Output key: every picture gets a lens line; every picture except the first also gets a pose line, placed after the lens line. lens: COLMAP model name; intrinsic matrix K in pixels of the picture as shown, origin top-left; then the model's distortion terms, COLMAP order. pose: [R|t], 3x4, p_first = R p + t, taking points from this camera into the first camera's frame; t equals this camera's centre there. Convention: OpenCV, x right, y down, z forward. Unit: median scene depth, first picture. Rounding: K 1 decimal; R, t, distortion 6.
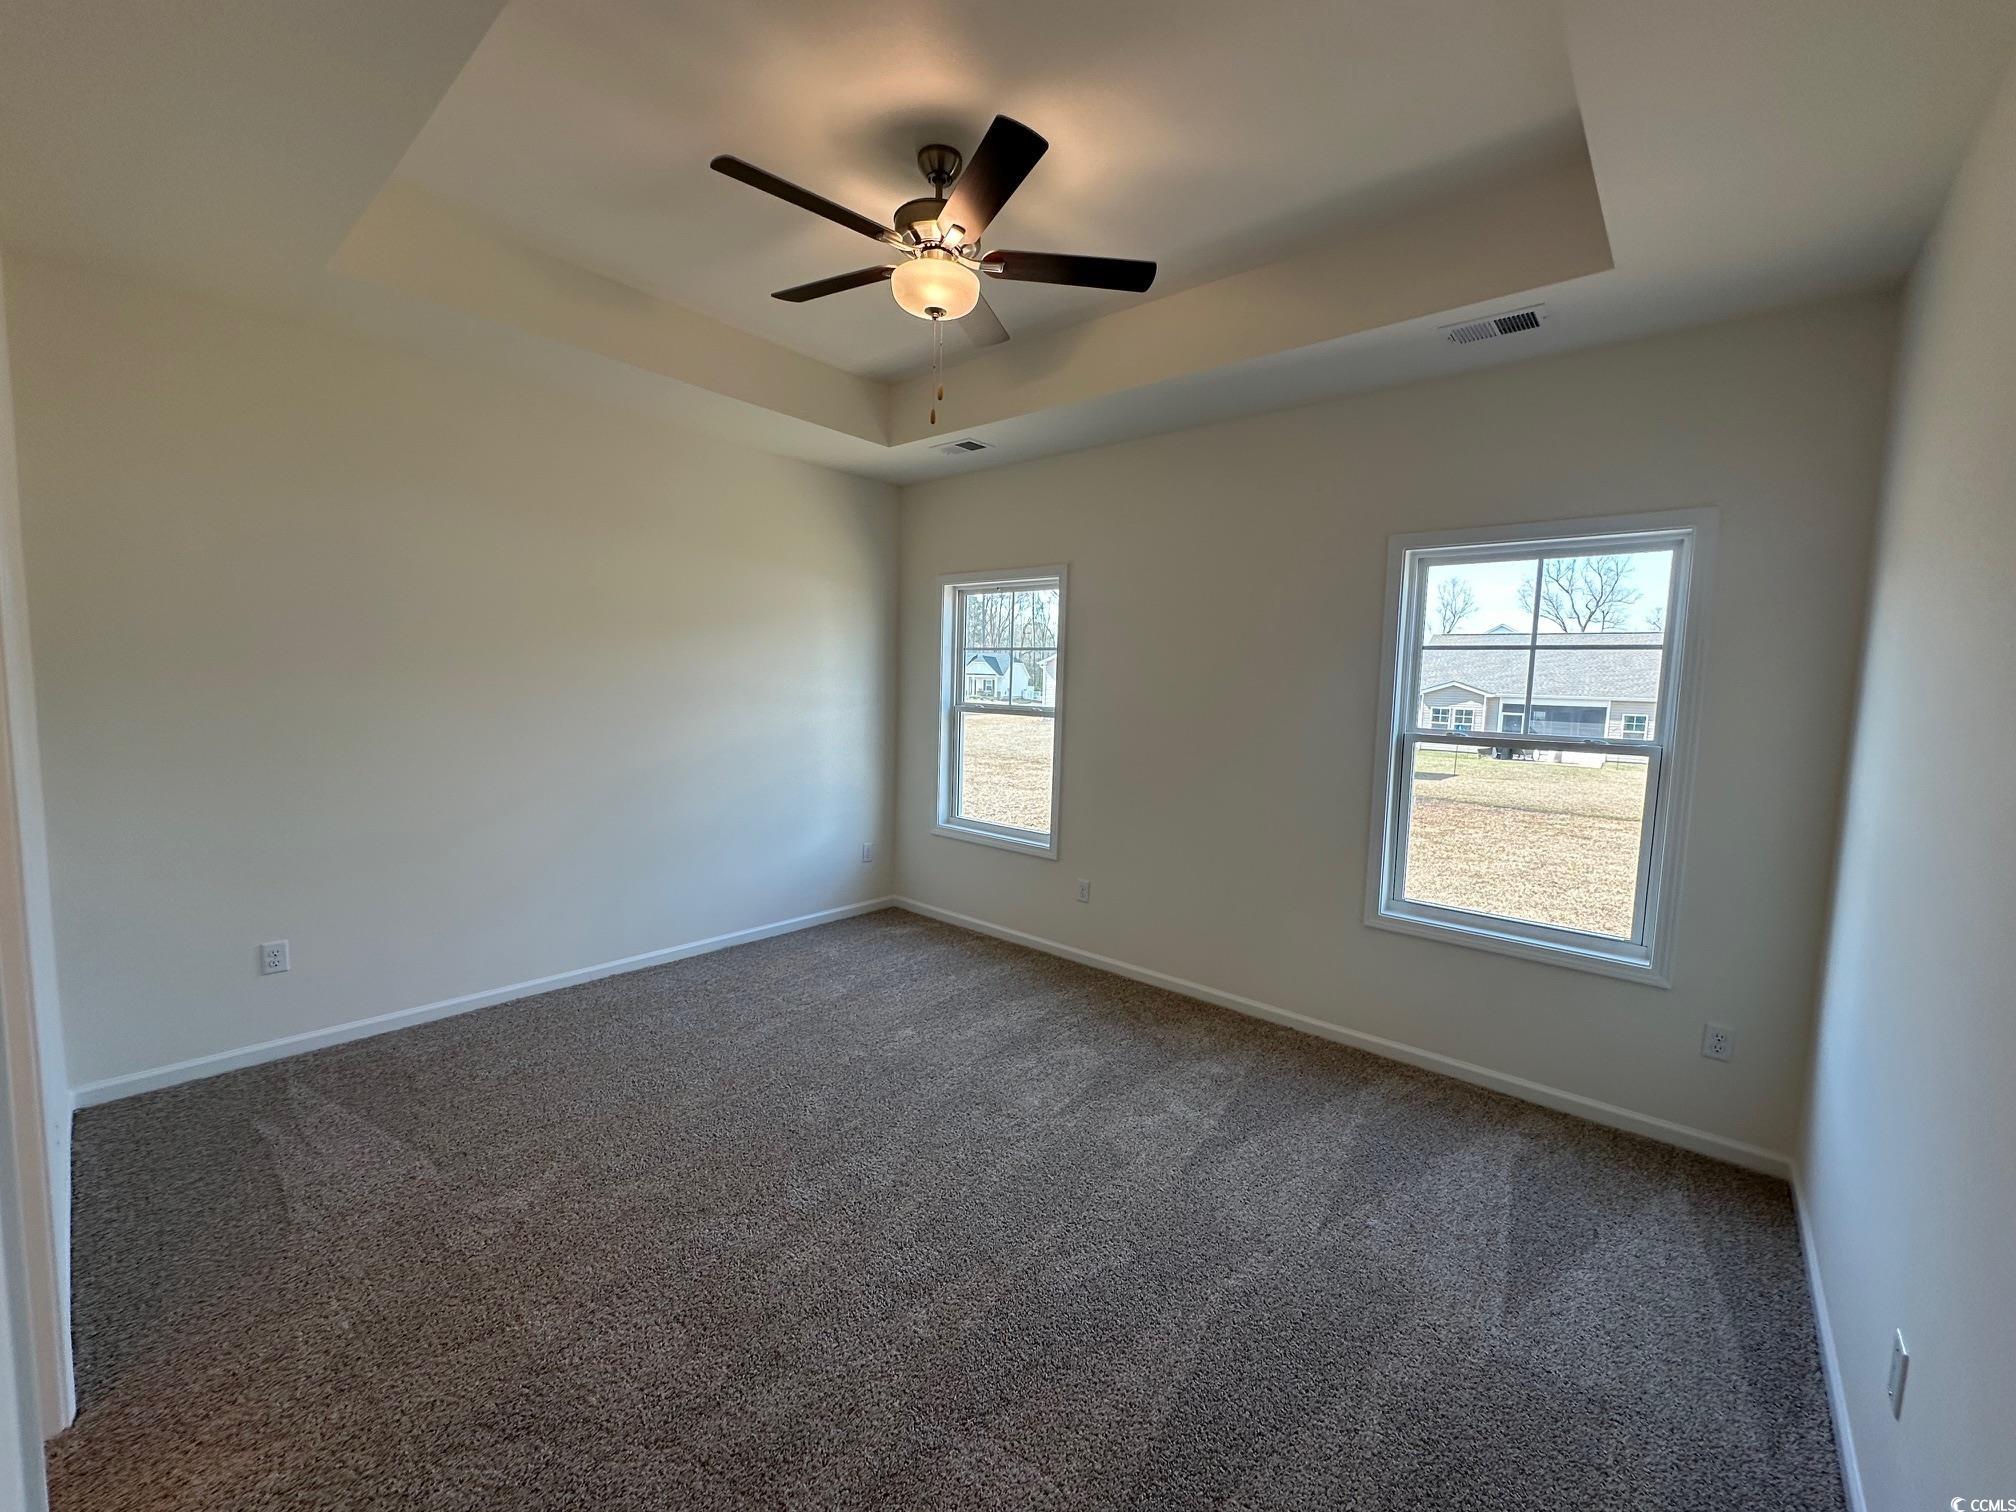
lens RADIAL K [[803.6, 0, 1008.0], [0, 803.6, 756.0], [0, 0, 1]] dist [-0.000898, -0.000055]
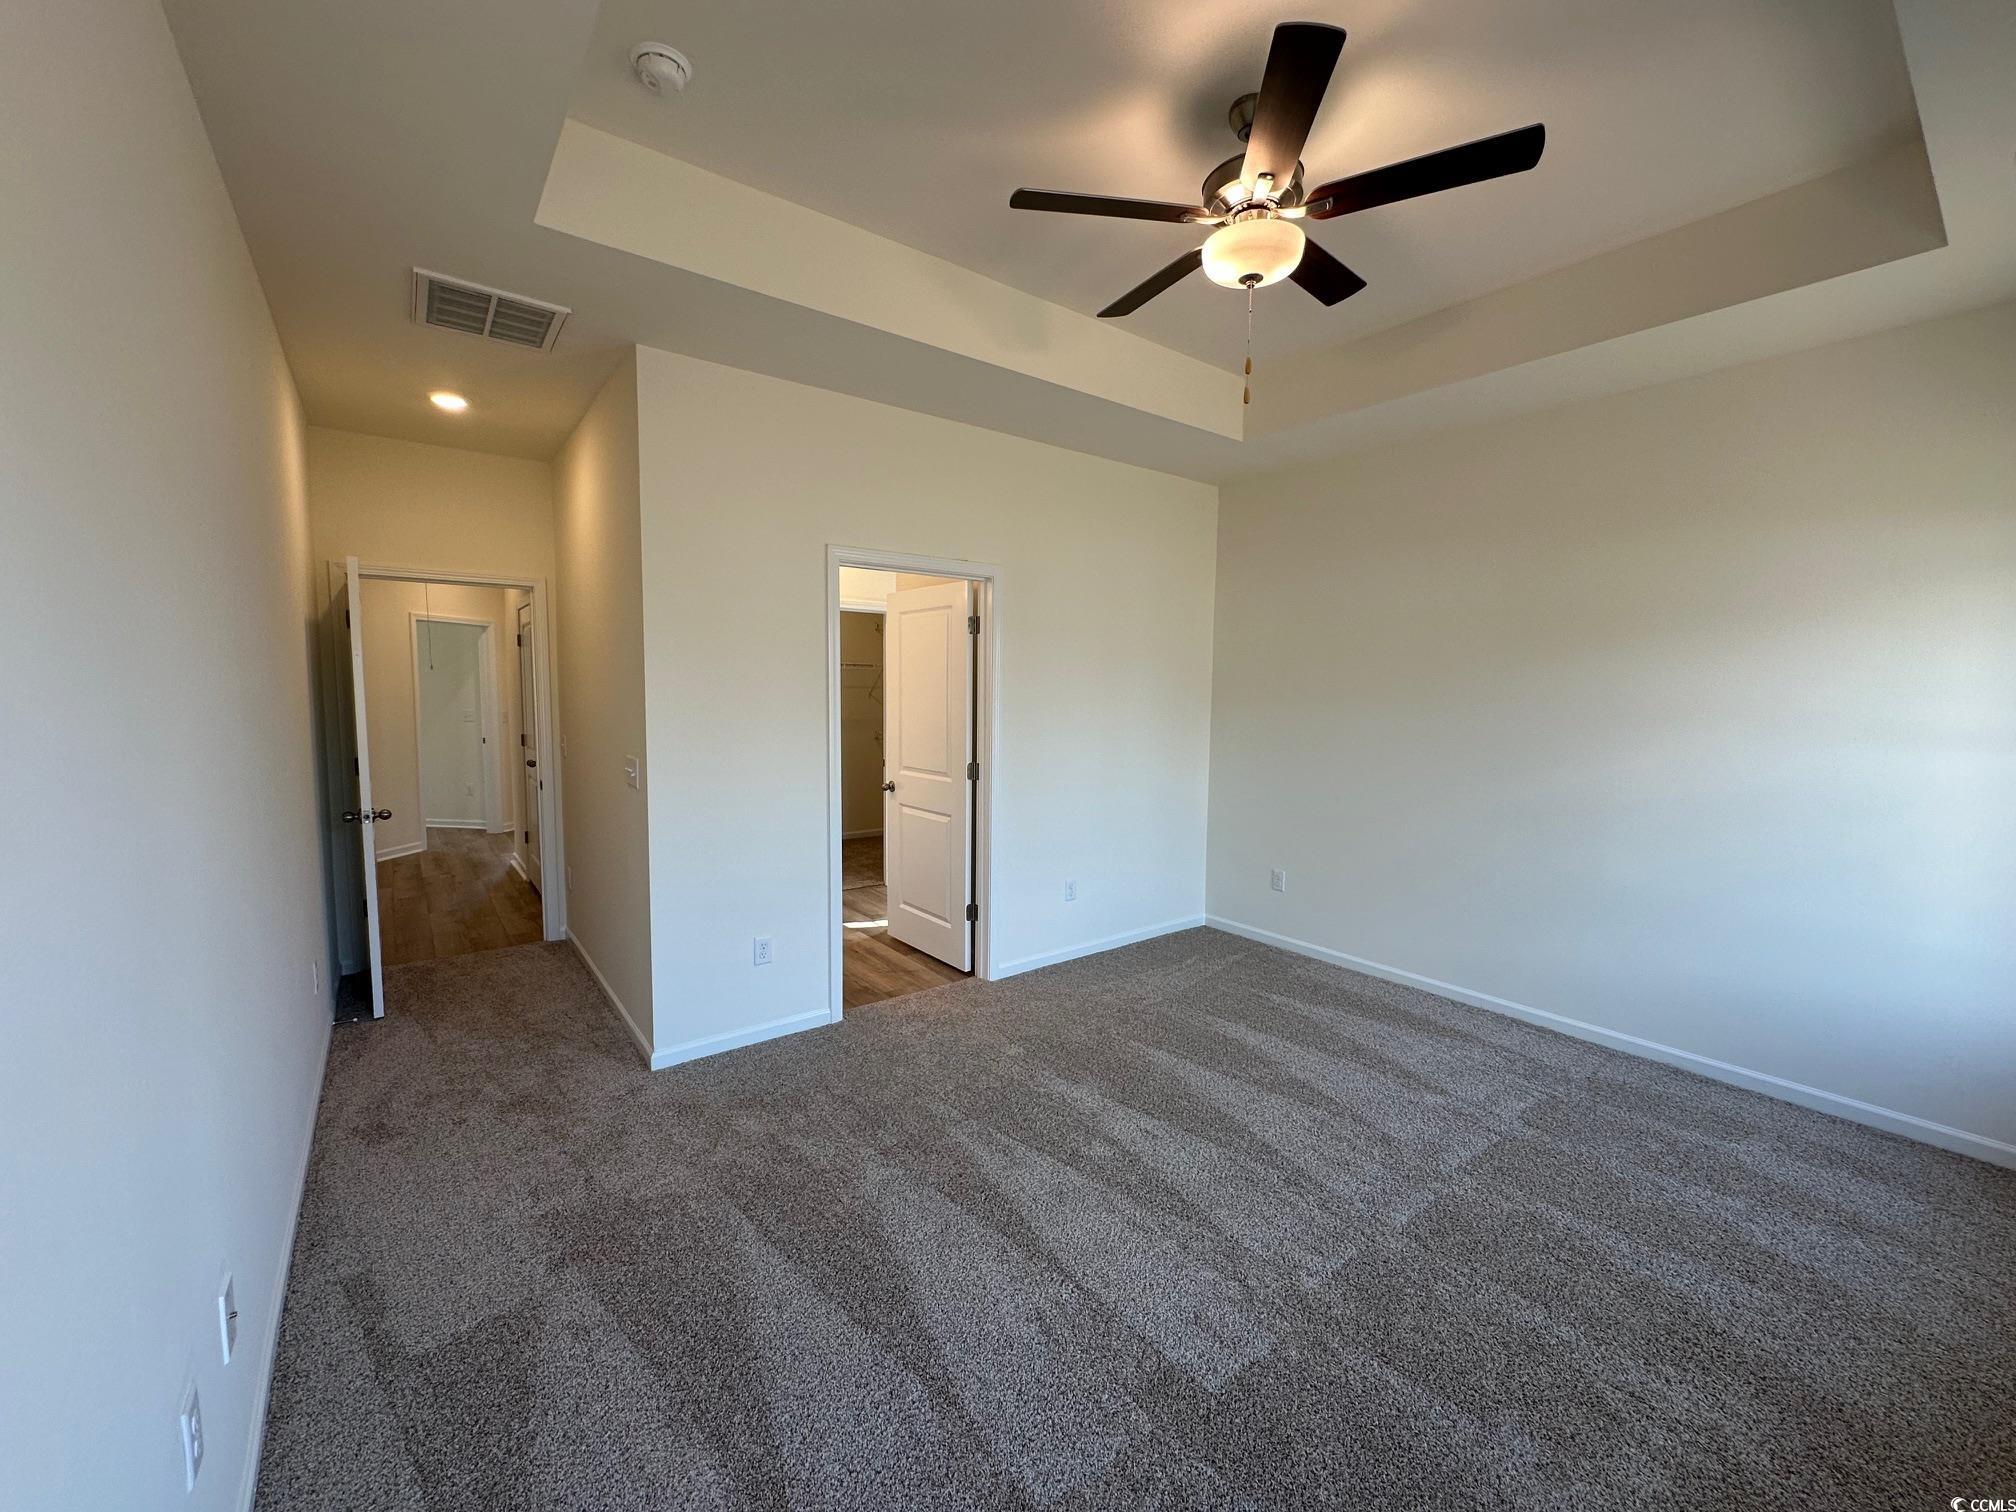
lens RADIAL K [[803.6, 0, 1008.0], [0, 803.6, 756.0], [0, 0, 1]] dist [-0.000898, -0.000055]
pose [[-0.199815, 0.054265, -0.978330, 0.702249], [-0.106006, 0.991408, 0.076641, -0.049318], [0.974082, 0.119023, -0.192346, 0.776585]]
